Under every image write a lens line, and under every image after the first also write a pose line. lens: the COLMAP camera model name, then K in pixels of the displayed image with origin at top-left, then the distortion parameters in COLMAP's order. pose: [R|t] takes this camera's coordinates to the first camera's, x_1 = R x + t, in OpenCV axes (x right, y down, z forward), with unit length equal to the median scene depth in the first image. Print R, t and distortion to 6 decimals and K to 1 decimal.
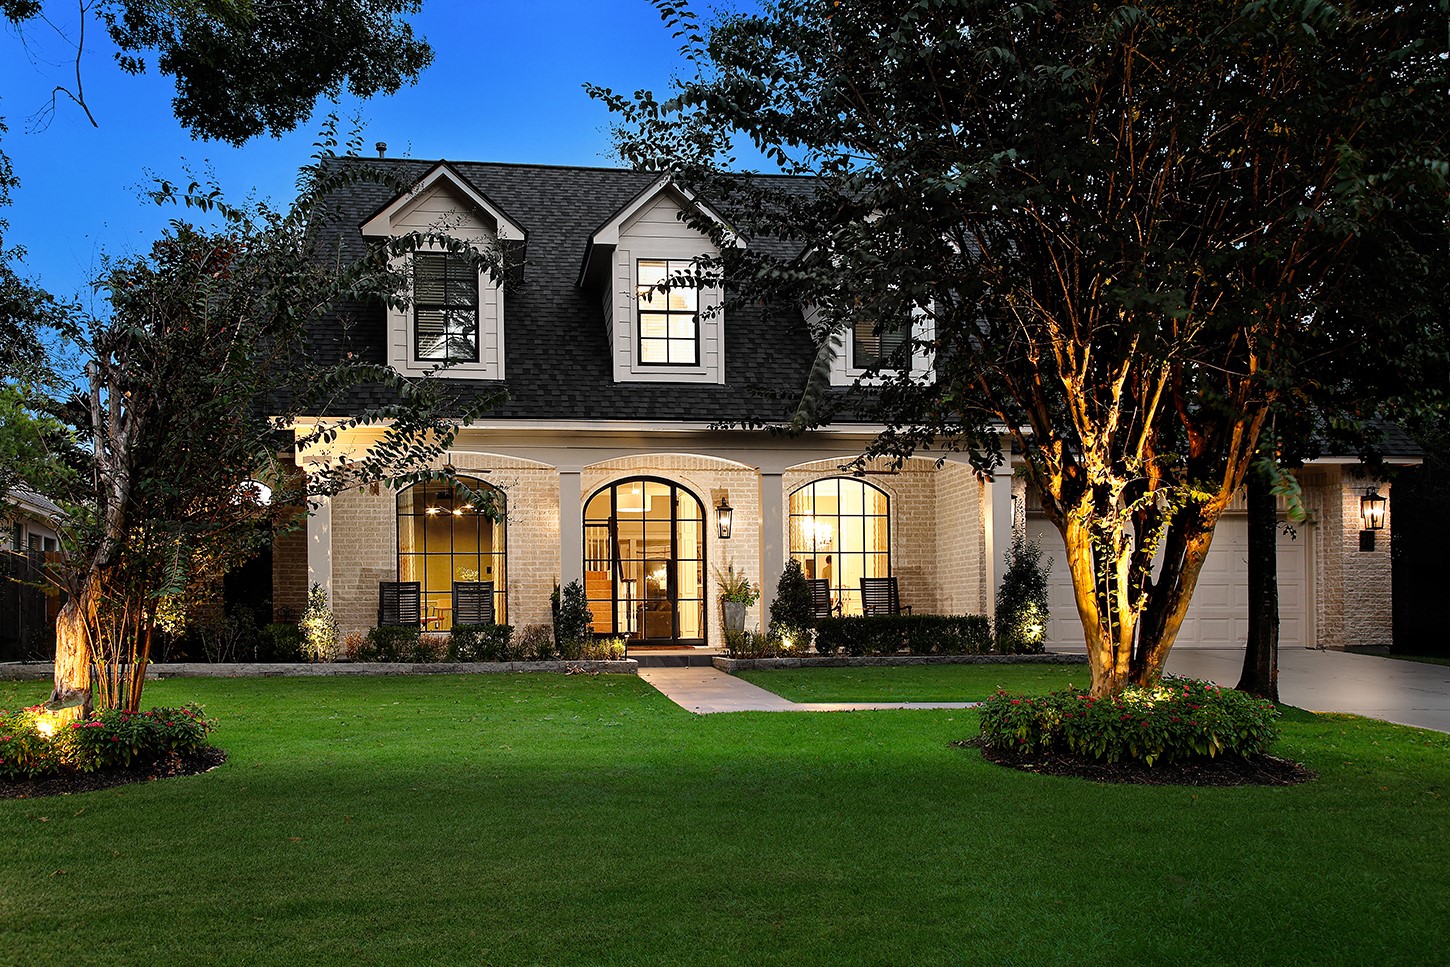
lens RADIAL K [[1342.4, 0, 723.4], [0, 1342.4, 482.8], [0, 0, 1]] dist [-0.048827, 0.000000]
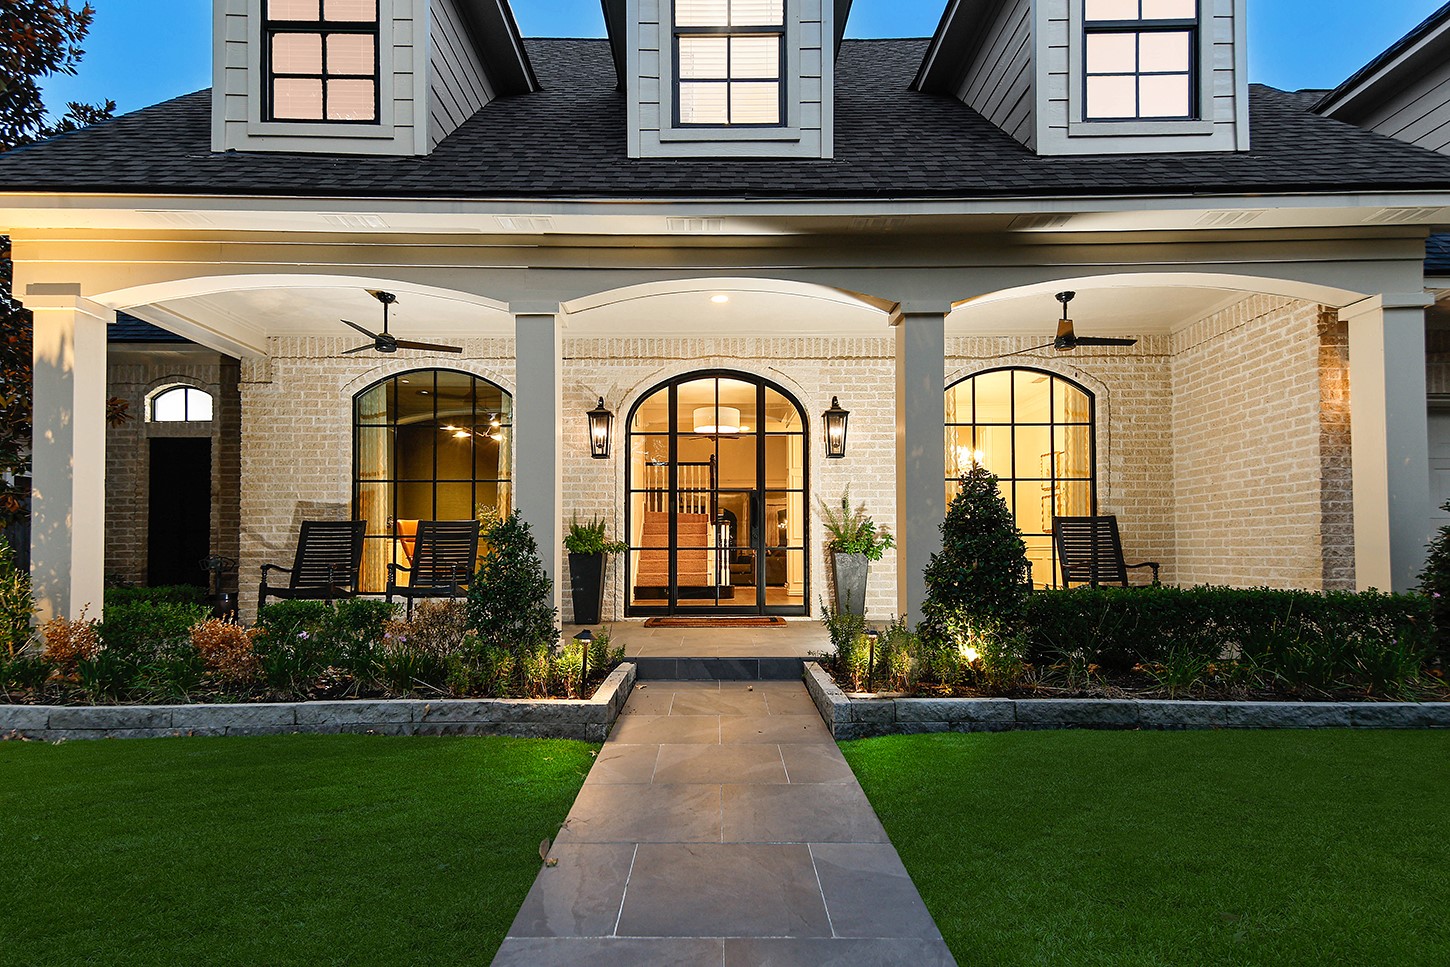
lens RADIAL K [[718.1, 0, 683.0], [0, 718.1, 532.0], [0, 0, 1]] dist [0.031210, -0.000433]
pose [[0.974322, 0.003075, -0.225138, 0.007543], [0.013705, 0.997243, 0.072932, 0.051545], [0.224741, -0.074145, 0.971593, 0.637056]]
